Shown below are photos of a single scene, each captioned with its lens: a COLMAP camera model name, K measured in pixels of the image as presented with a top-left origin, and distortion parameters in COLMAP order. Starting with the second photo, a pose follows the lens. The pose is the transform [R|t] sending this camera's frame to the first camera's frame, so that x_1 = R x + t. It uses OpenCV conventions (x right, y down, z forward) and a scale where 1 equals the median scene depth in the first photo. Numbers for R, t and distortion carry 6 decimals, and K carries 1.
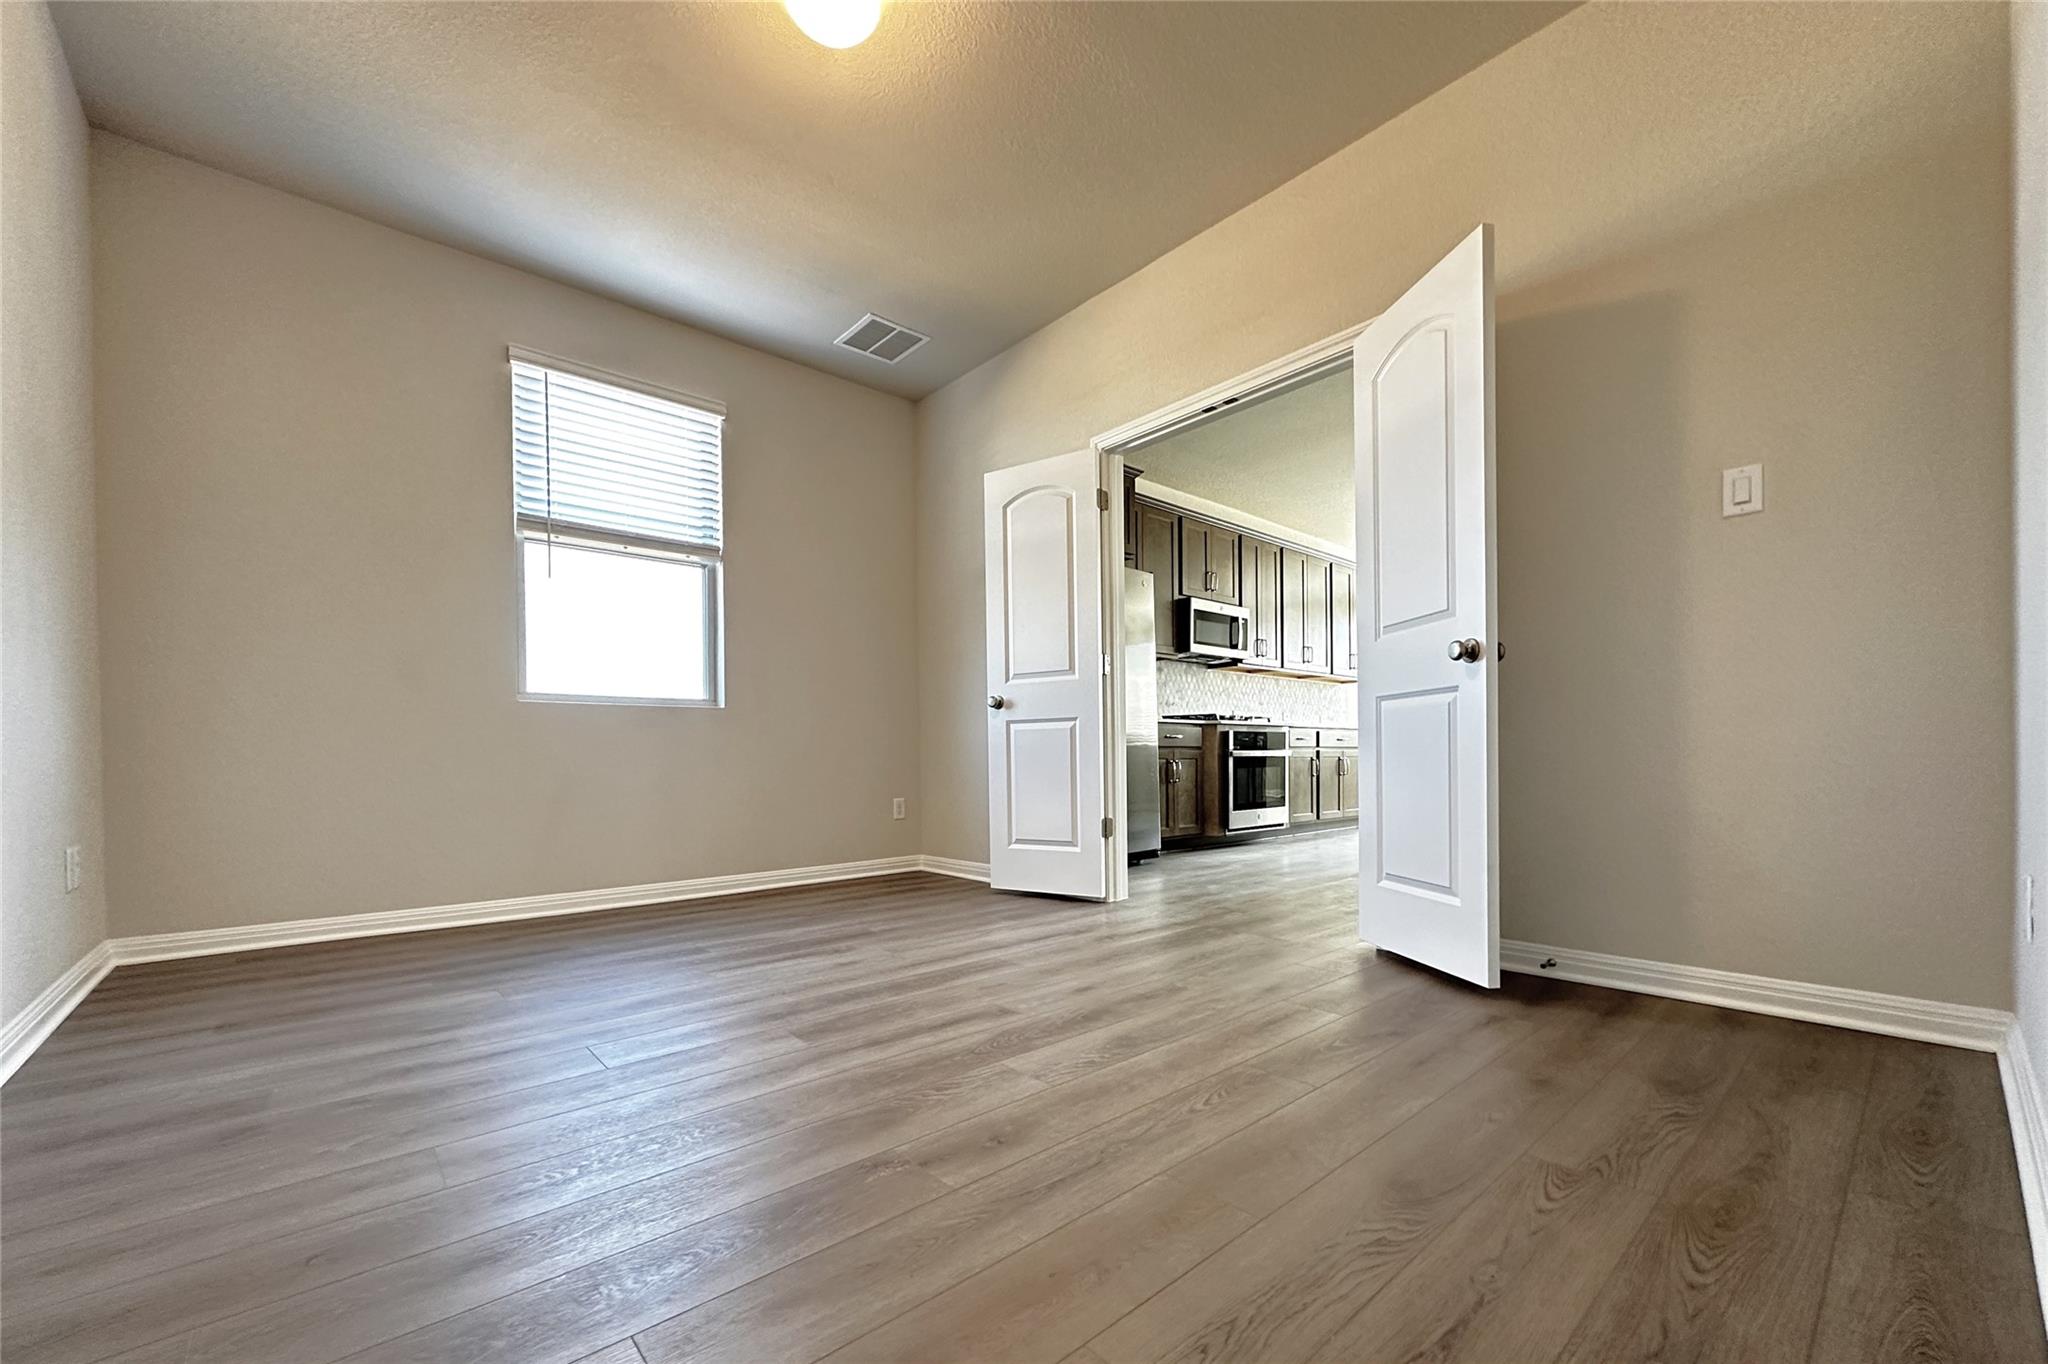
lens RADIAL K [[829.8, 0, 1025.2], [0, 829.8, 756.9], [0, 0, 1]] dist [0.008869, -0.000025]
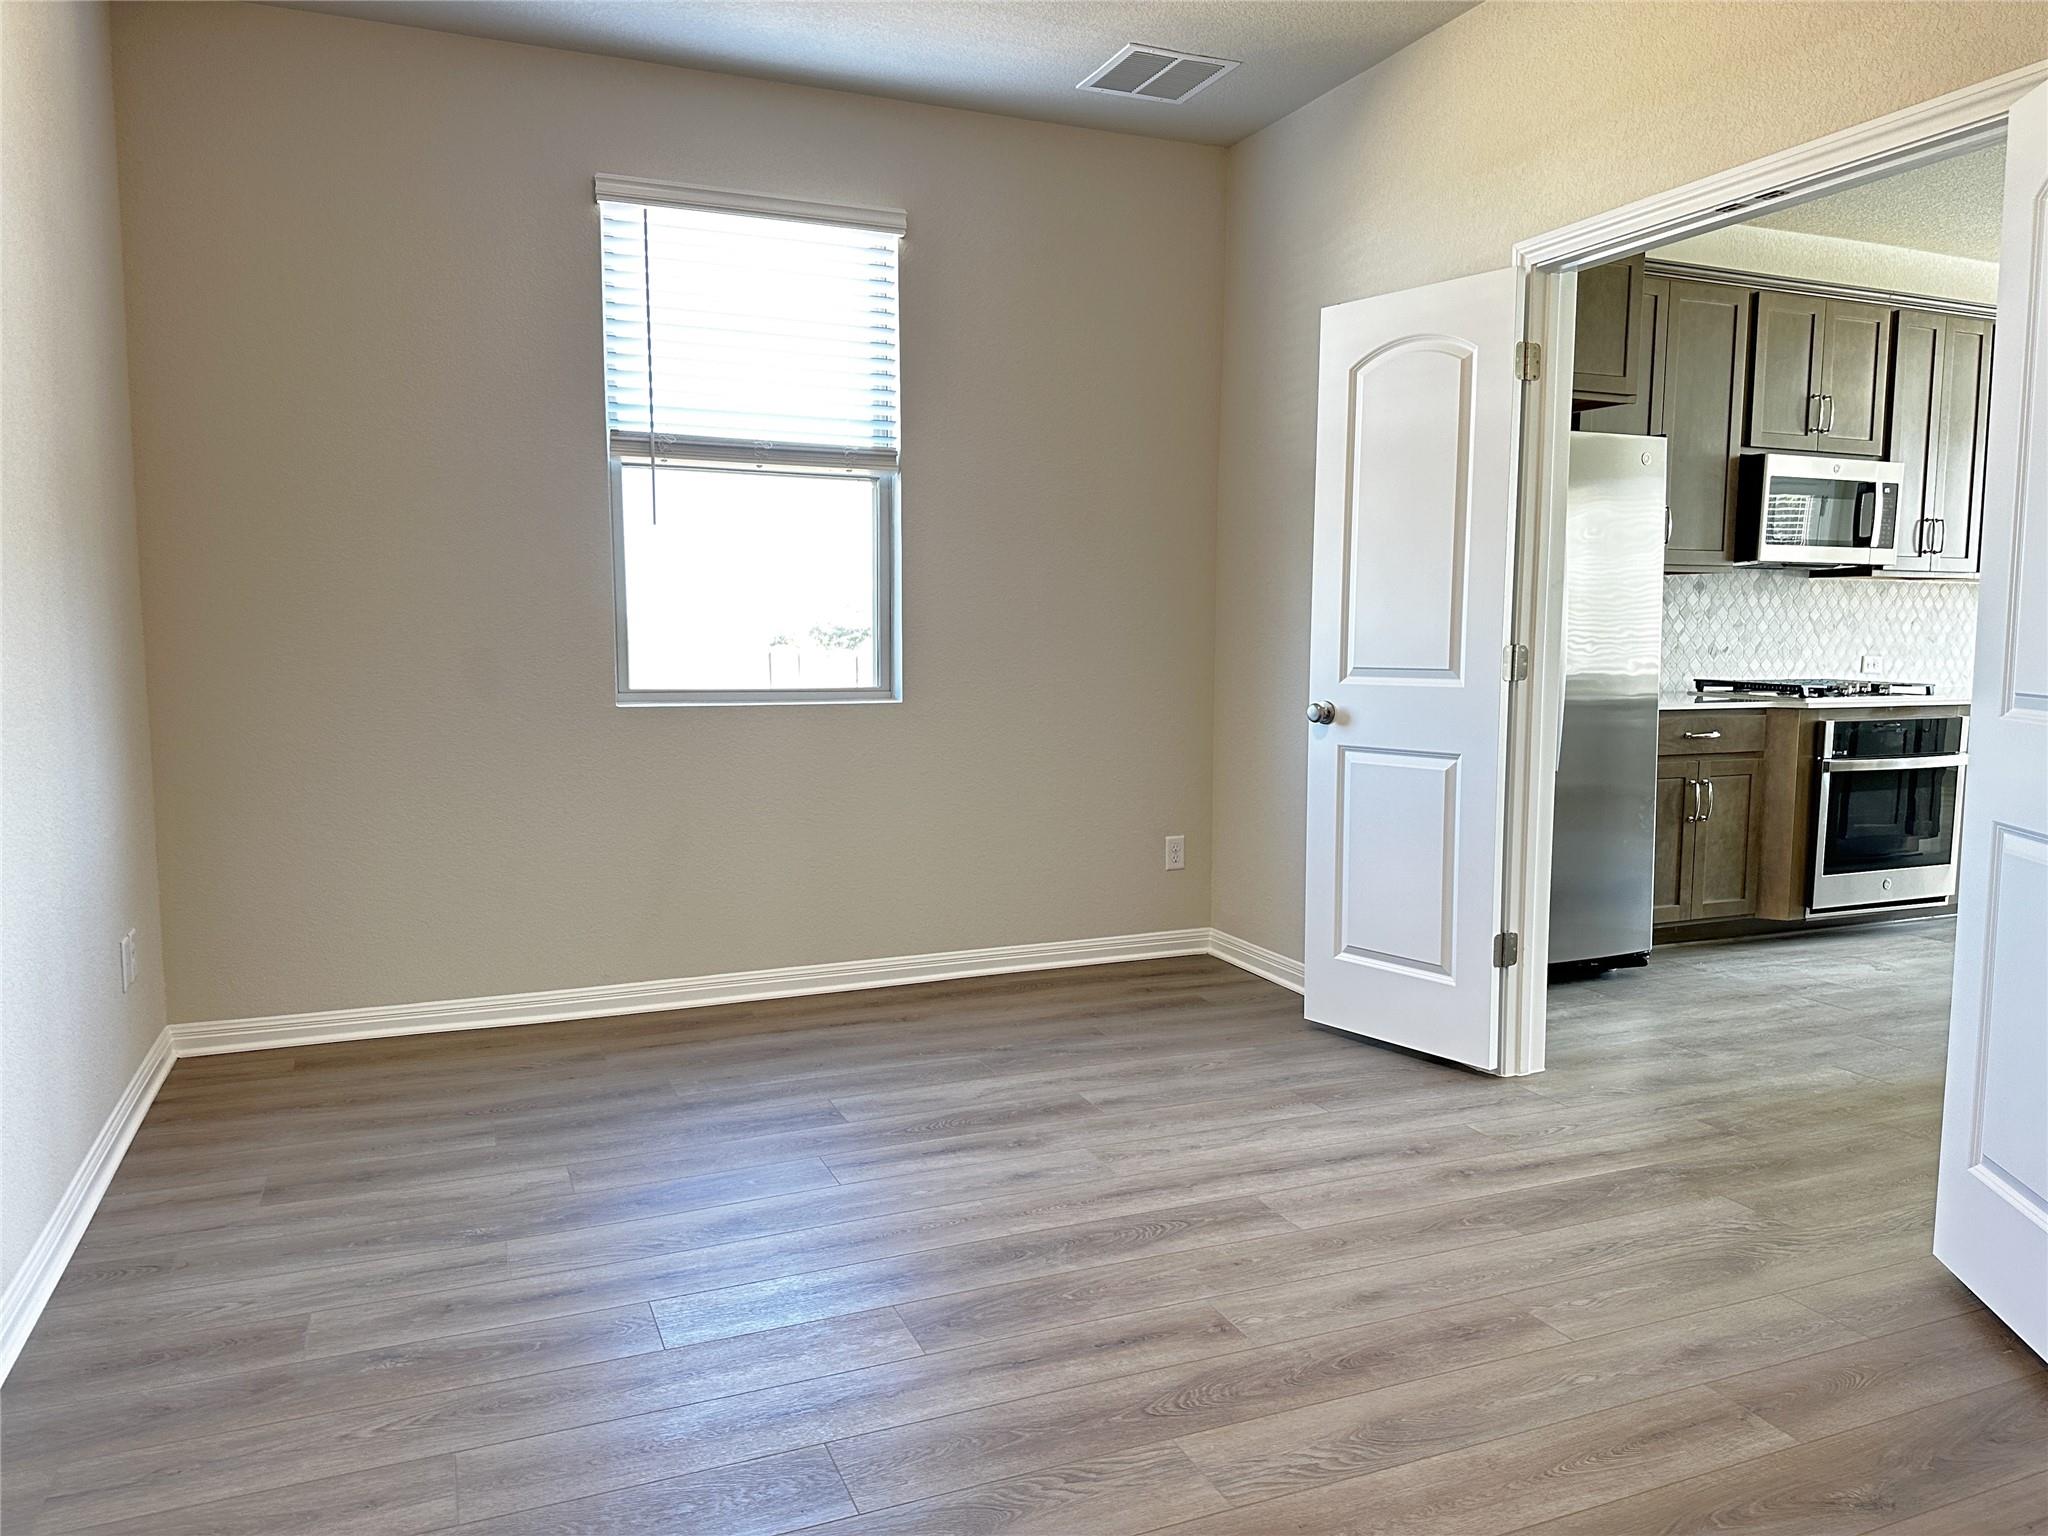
lens RADIAL K [[1457.3, 0, 1022.6], [0, 1457.3, 761.3], [0, 0, 1]] dist [0.130556, -0.200233]
pose [[0.948803, 0.044654, -0.312697, 0.095345], [-0.015334, 0.995301, 0.095606, -0.135959], [0.315497, -0.085917, 0.945029, -0.056996]]
